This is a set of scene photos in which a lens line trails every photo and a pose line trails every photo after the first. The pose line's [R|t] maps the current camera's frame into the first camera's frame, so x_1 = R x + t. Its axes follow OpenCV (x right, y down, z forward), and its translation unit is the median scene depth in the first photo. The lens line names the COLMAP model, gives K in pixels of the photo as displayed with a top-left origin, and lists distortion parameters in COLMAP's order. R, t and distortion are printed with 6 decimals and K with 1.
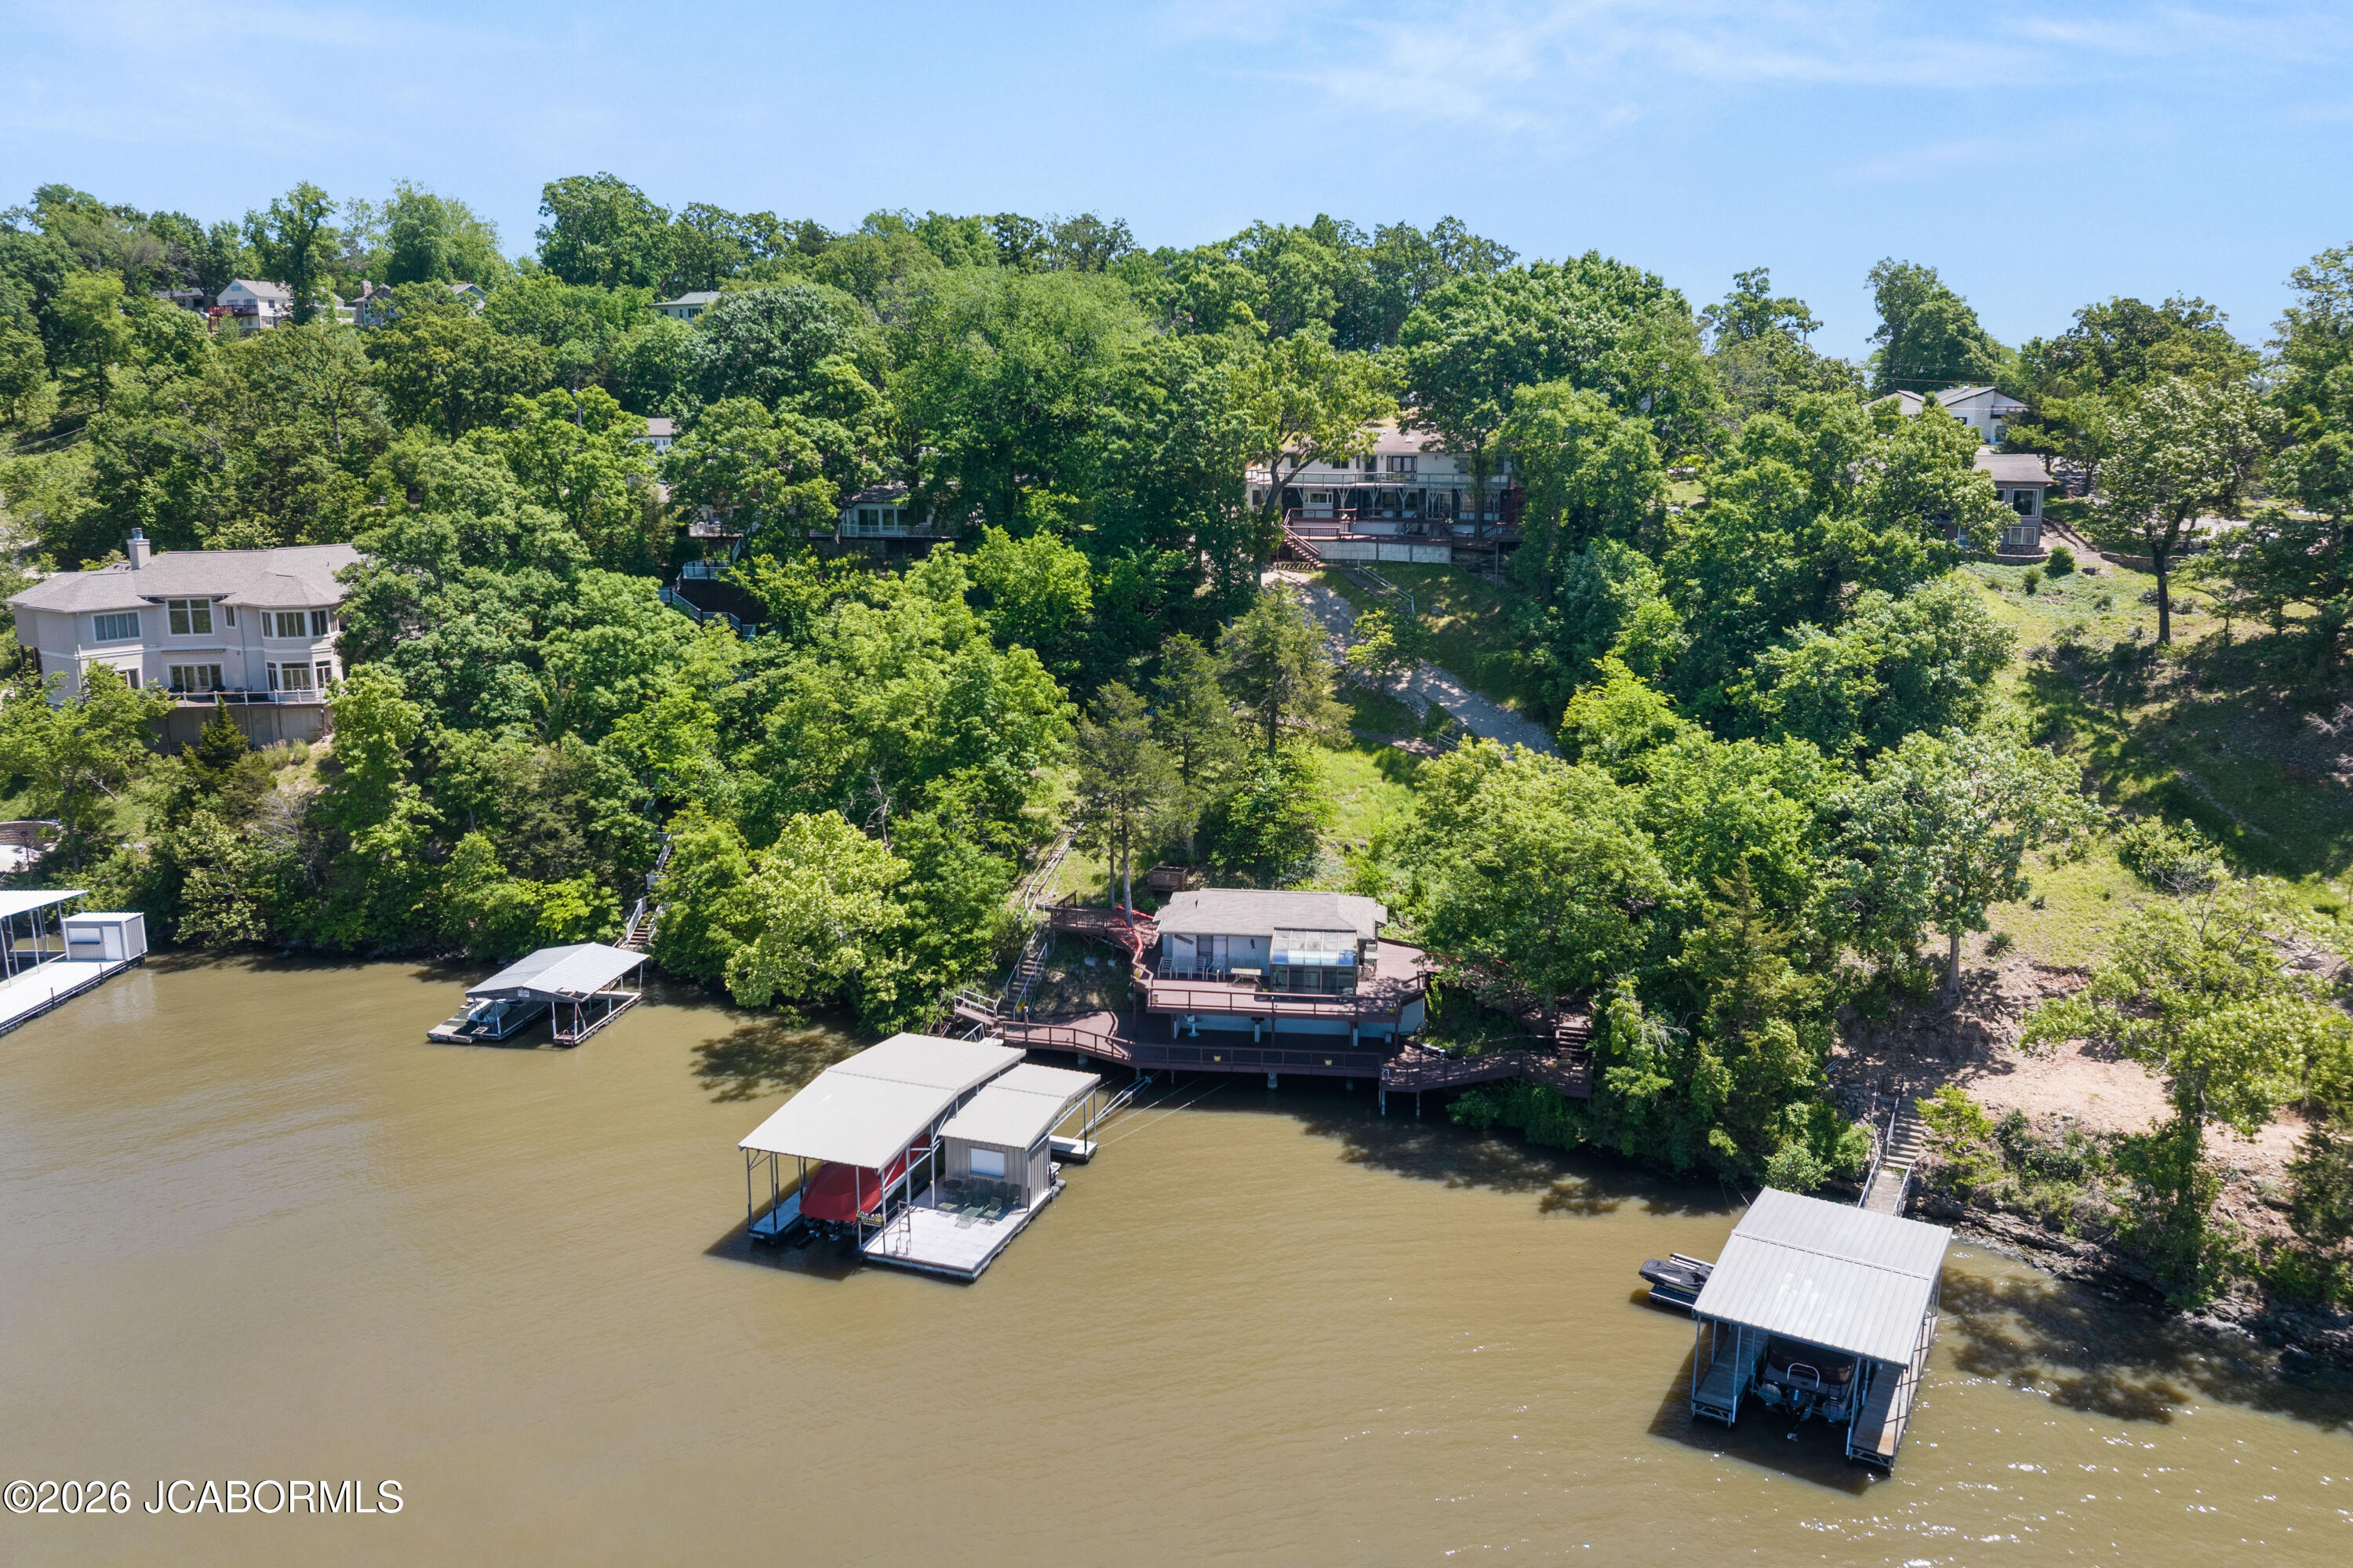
lens RADIAL K [[1599.0, 0, 1176.5], [0, 1599.0, 784.5], [0, 0, 1]] dist [-0.053161, 0.001712]
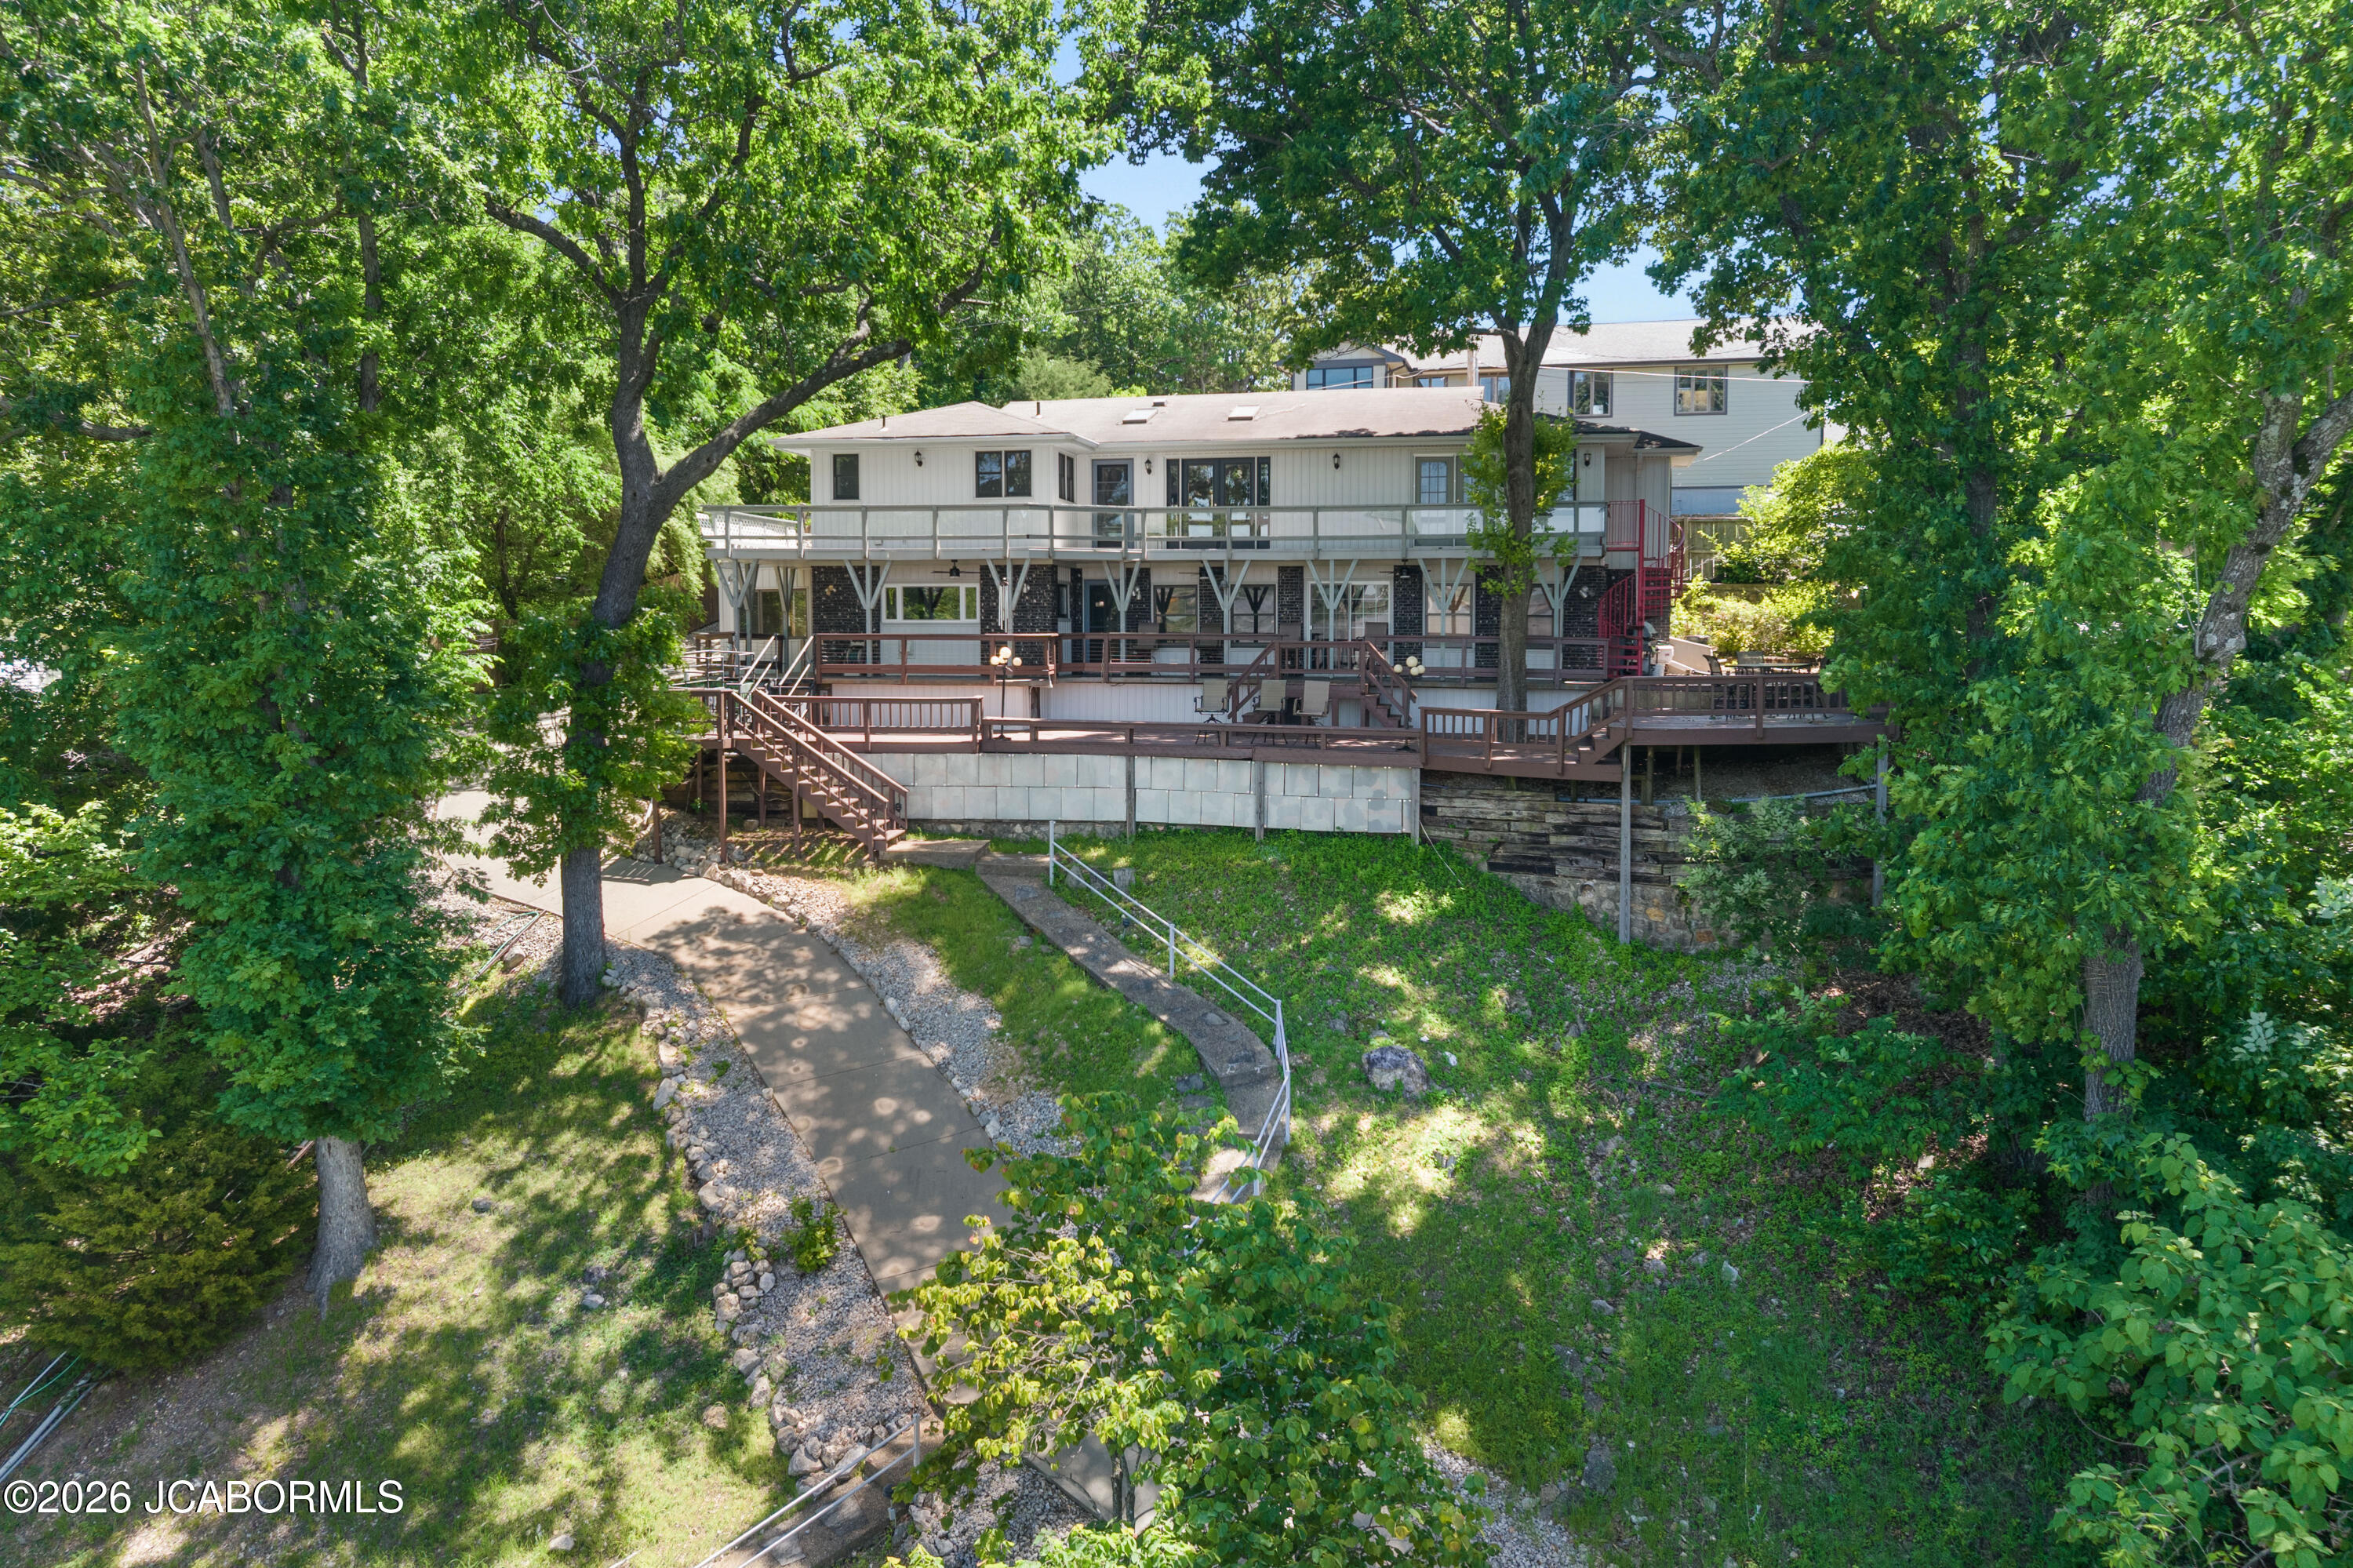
lens RADIAL K [[1599.0, 0, 1176.3], [0, 1599.0, 782.9], [0, 0, 1]] dist [-0.053161, 0.001712]
pose [[0.995409, -0.009100, 0.095278, 0.108695], [0.021935, 0.990664, -0.134549, -0.112083], [-0.093164, 0.136021, 0.986316, 0.743881]]
